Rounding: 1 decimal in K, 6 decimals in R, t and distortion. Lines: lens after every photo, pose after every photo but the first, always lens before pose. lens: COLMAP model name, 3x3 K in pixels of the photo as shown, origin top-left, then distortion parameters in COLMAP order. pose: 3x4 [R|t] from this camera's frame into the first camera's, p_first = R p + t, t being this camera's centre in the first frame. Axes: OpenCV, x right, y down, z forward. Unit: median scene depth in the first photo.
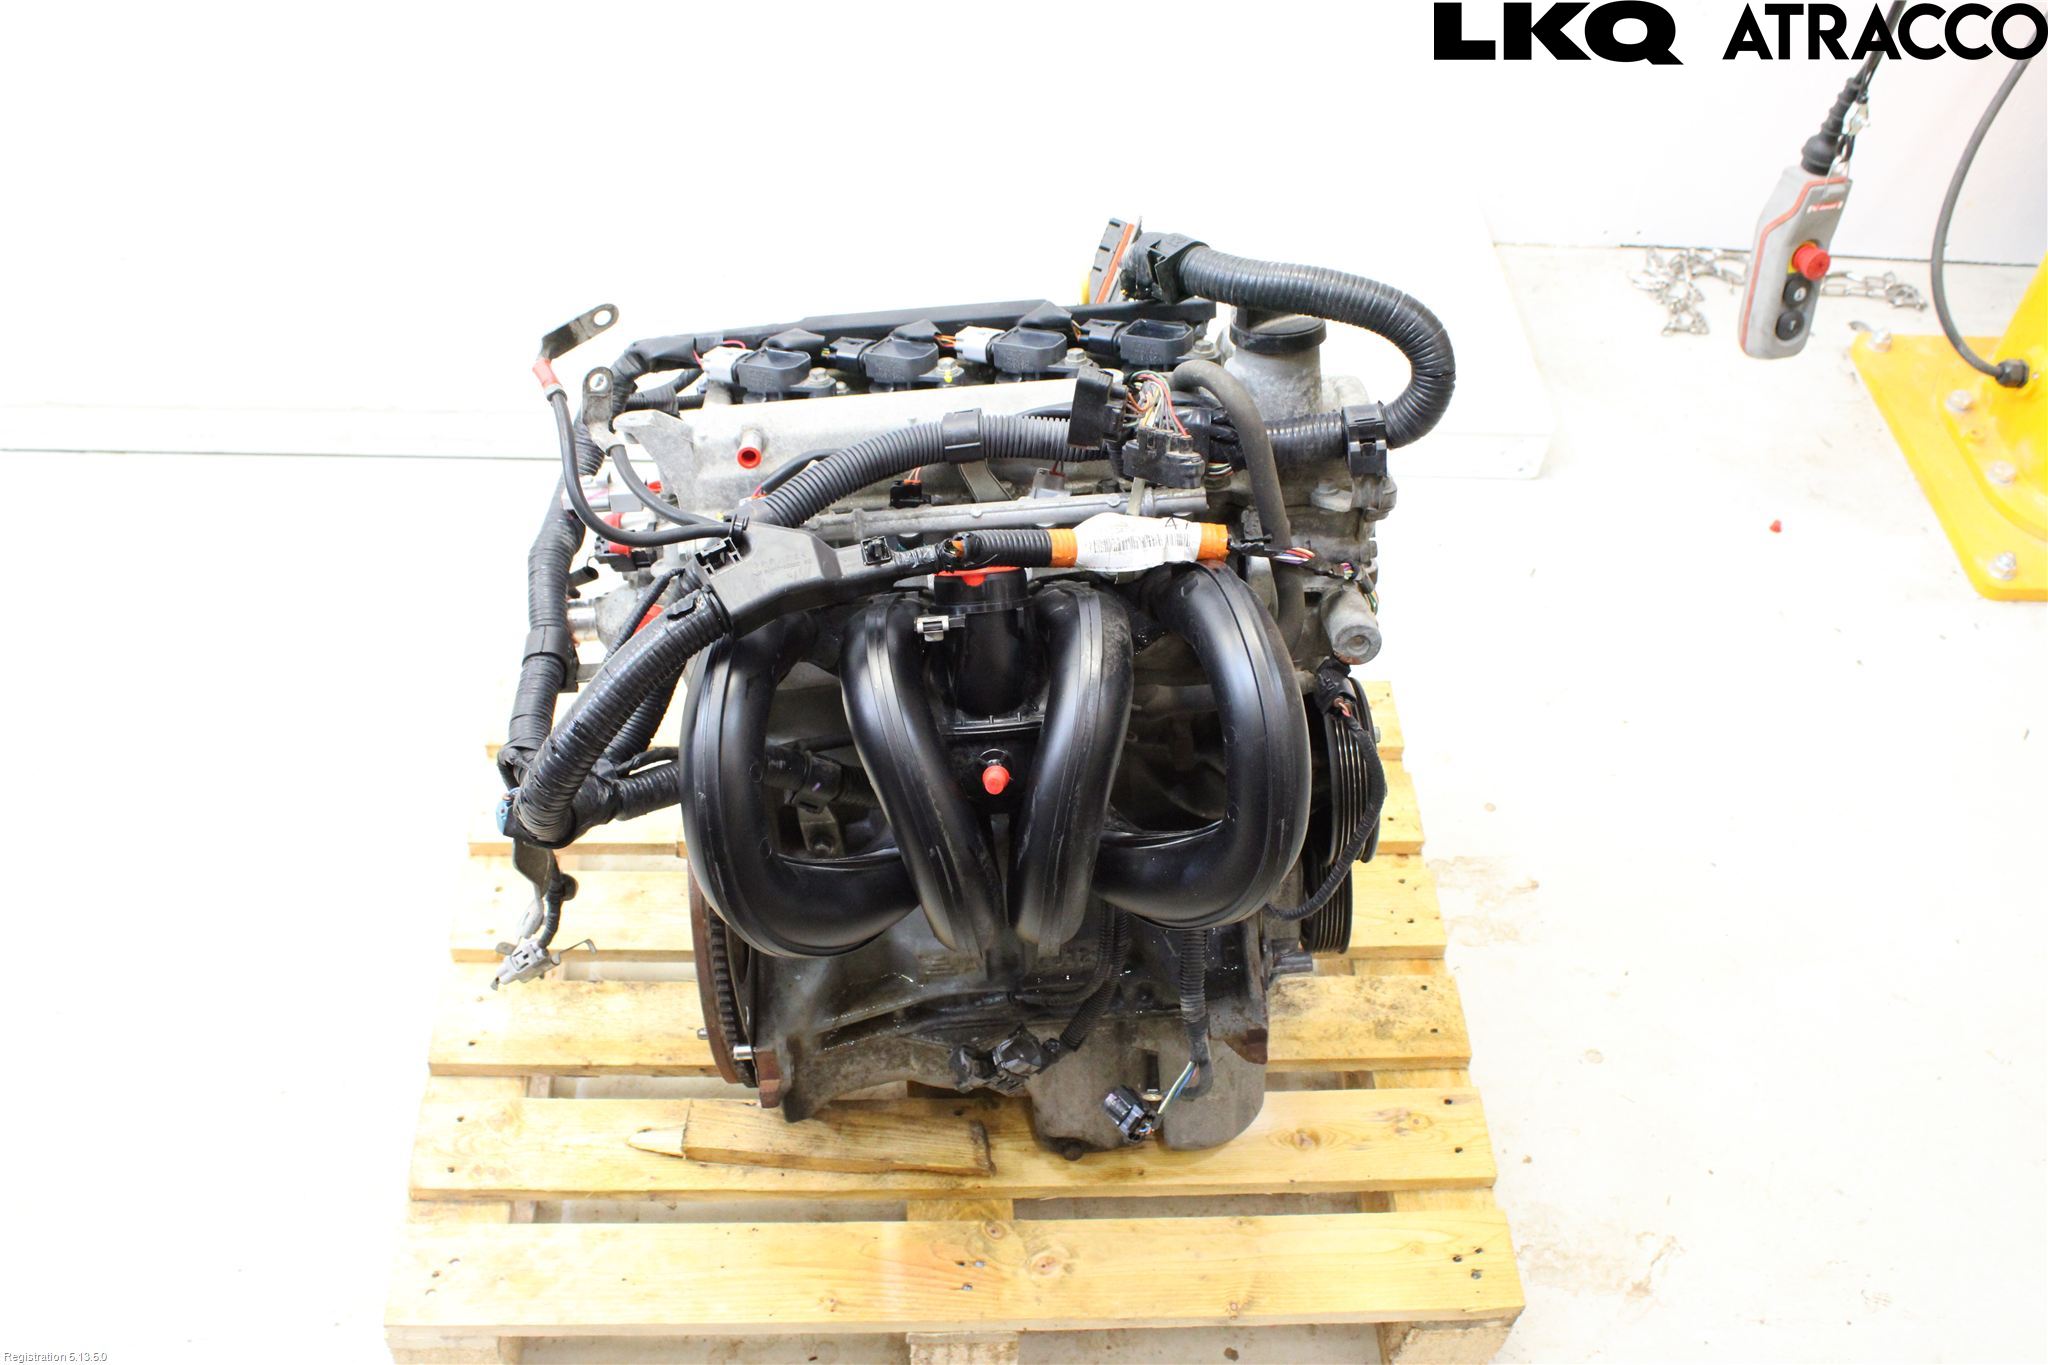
lens RADIAL K [[1954.5, 0, 1024.0], [0, 1954.5, 682.5], [0, 0, 1]] dist [-0.105175, 0.081415]
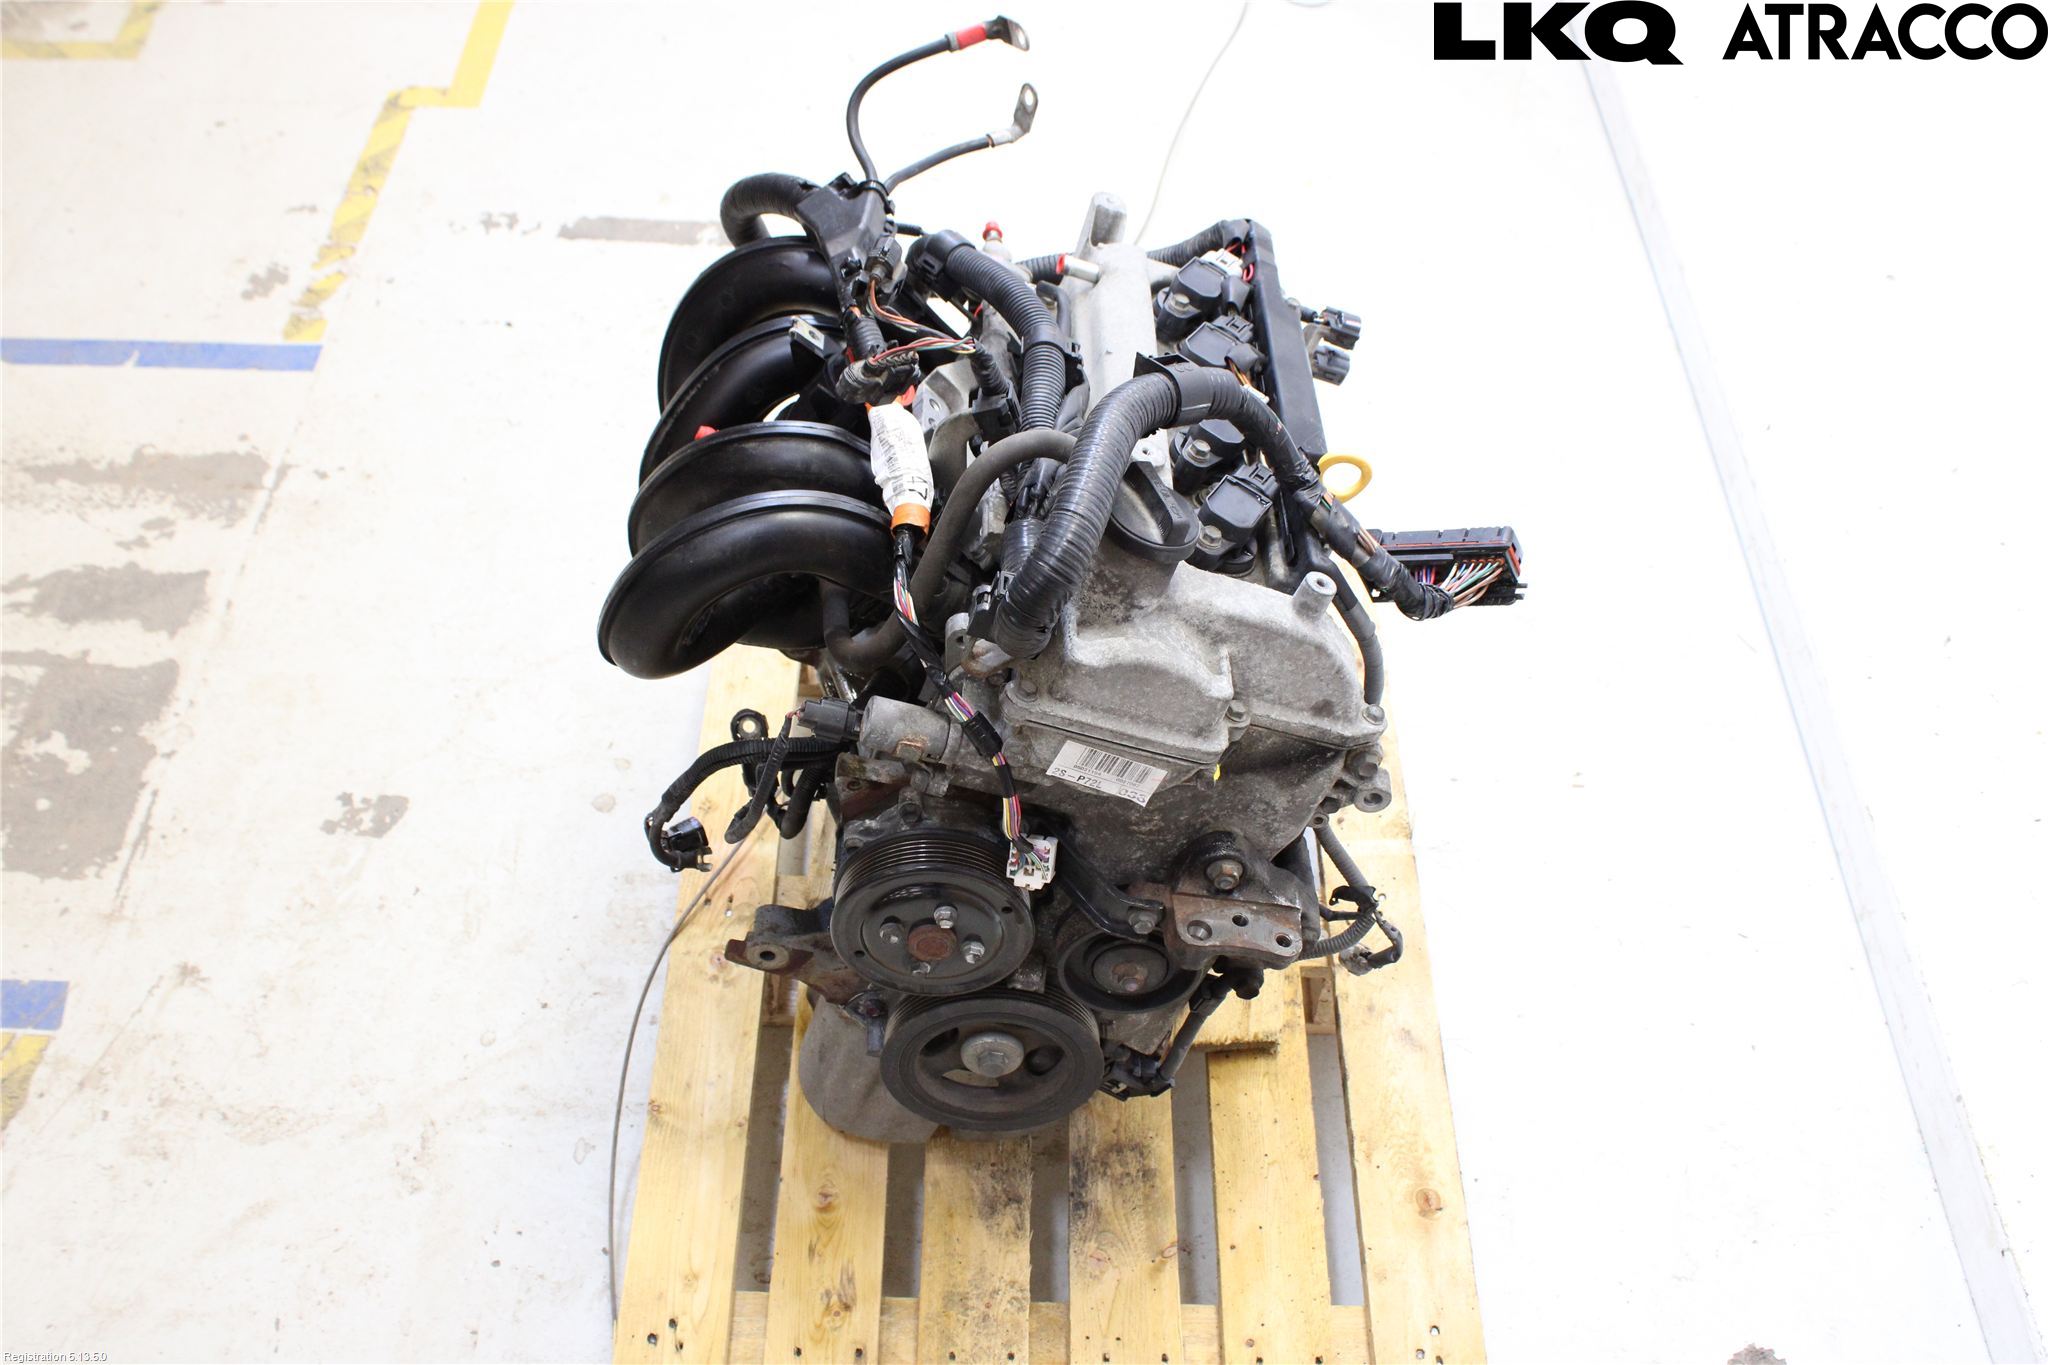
lens RADIAL K [[1920.7, 0, 1024.0], [0, 1920.7, 682.5], [0, 0, 1]] dist [-0.110652, 0.009006]
pose [[-0.048632, 0.700889, -0.711610, 0.671747], [-0.760728, 0.435688, 0.481112, -0.429745], [0.647246, 0.564739, 0.511998, 0.462851]]
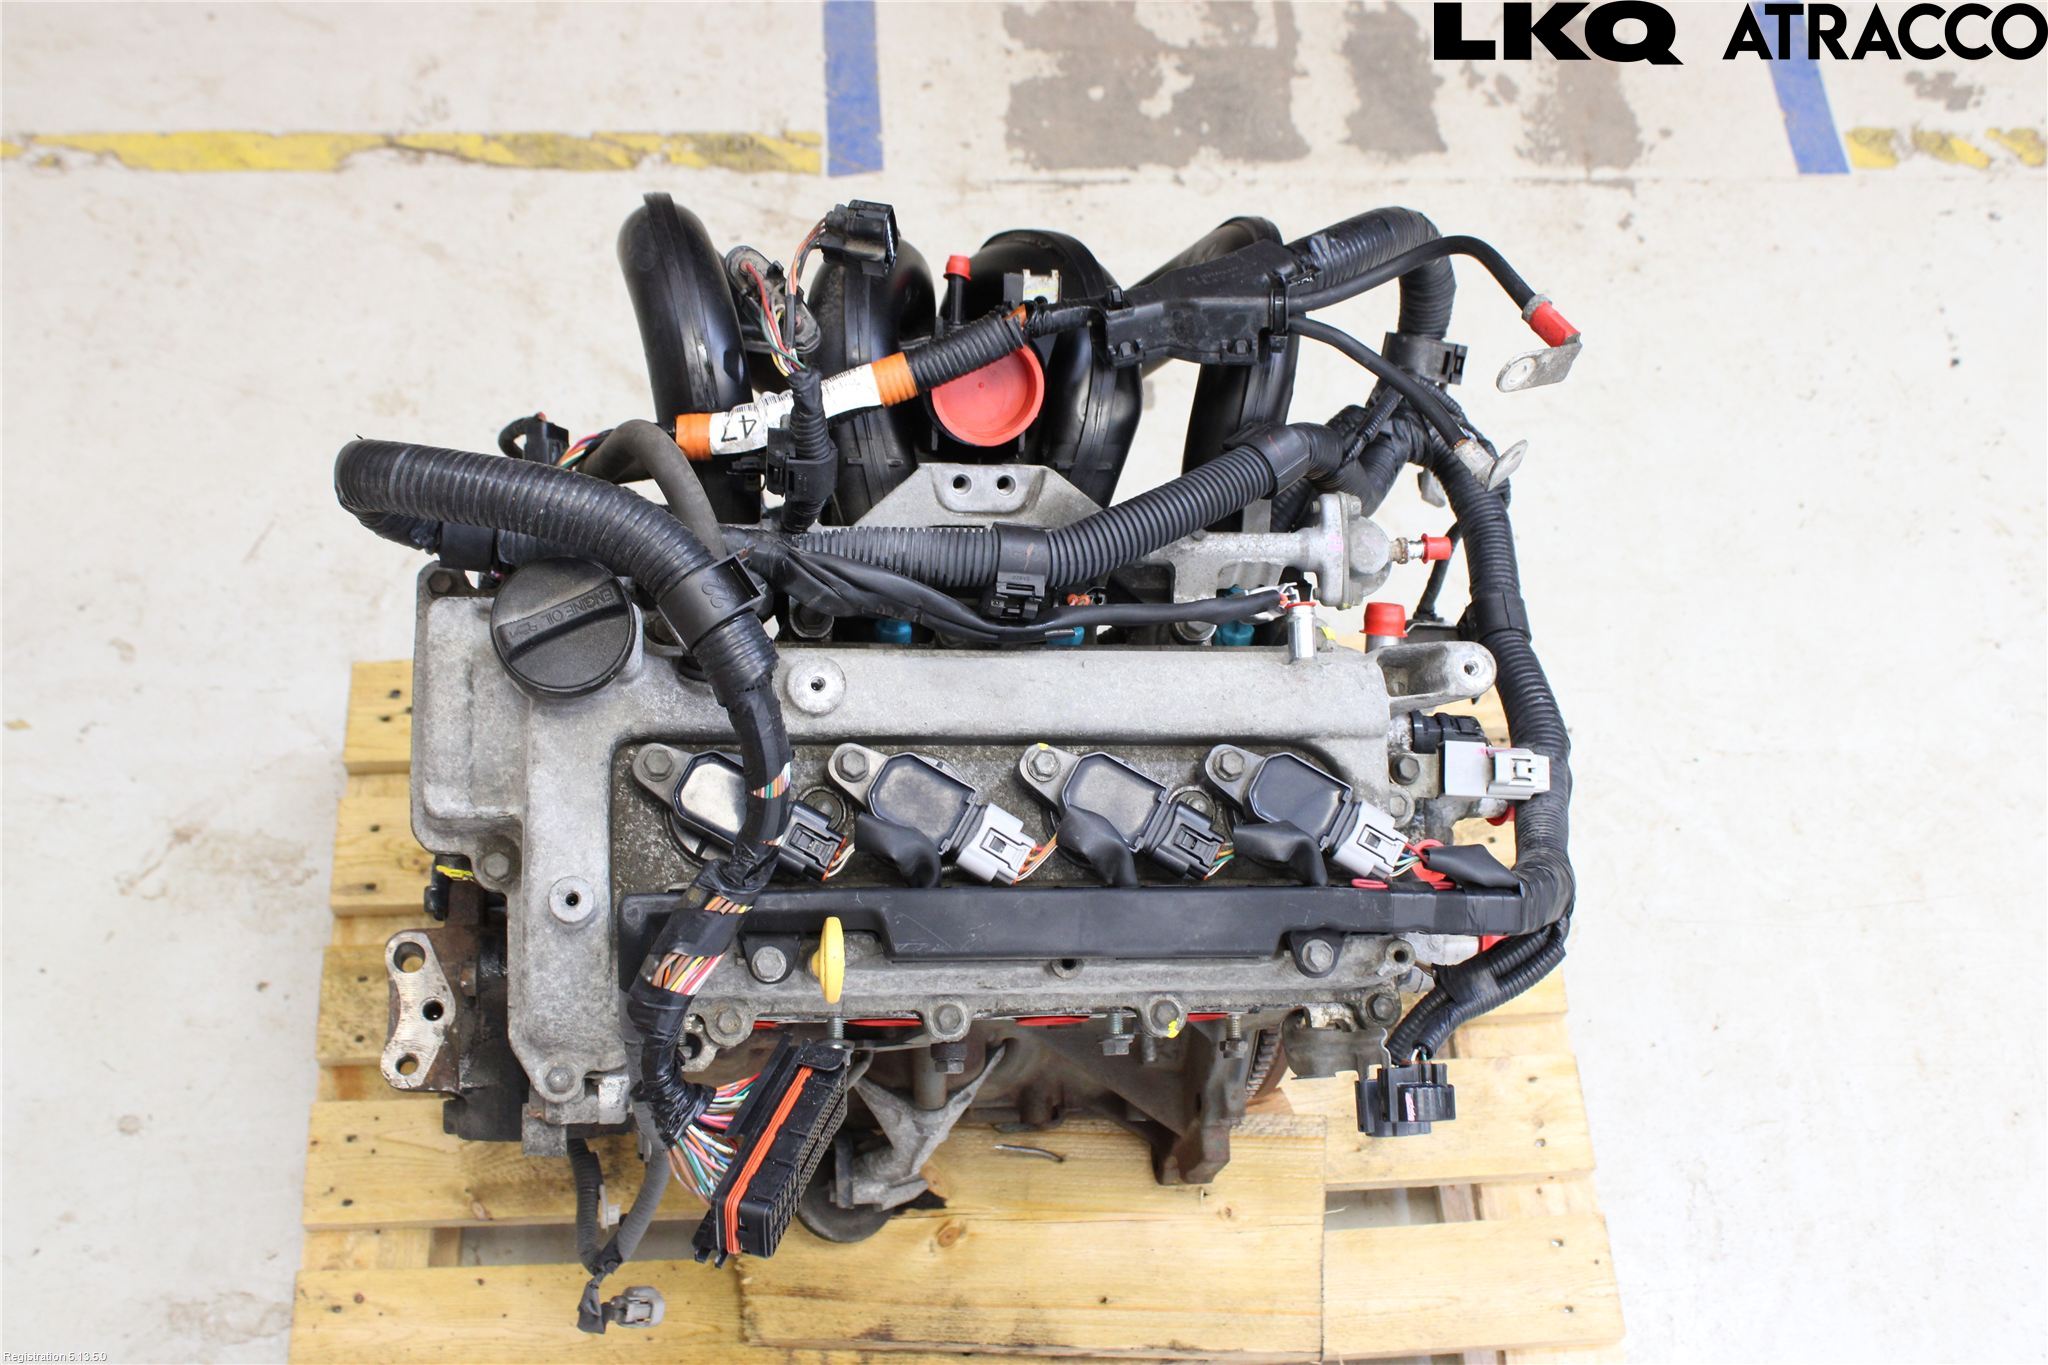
lens RADIAL K [[2283.6, 0, 1024.0], [0, 2283.6, 682.5], [0, 0, 1]] dist [-0.091569, 0.026974]
pose [[-0.992212, -0.045548, -0.115932, 0.059693], [-0.095593, -0.318247, 0.943176, -0.773022], [-0.079854, 0.946913, 0.311415, 0.634233]]
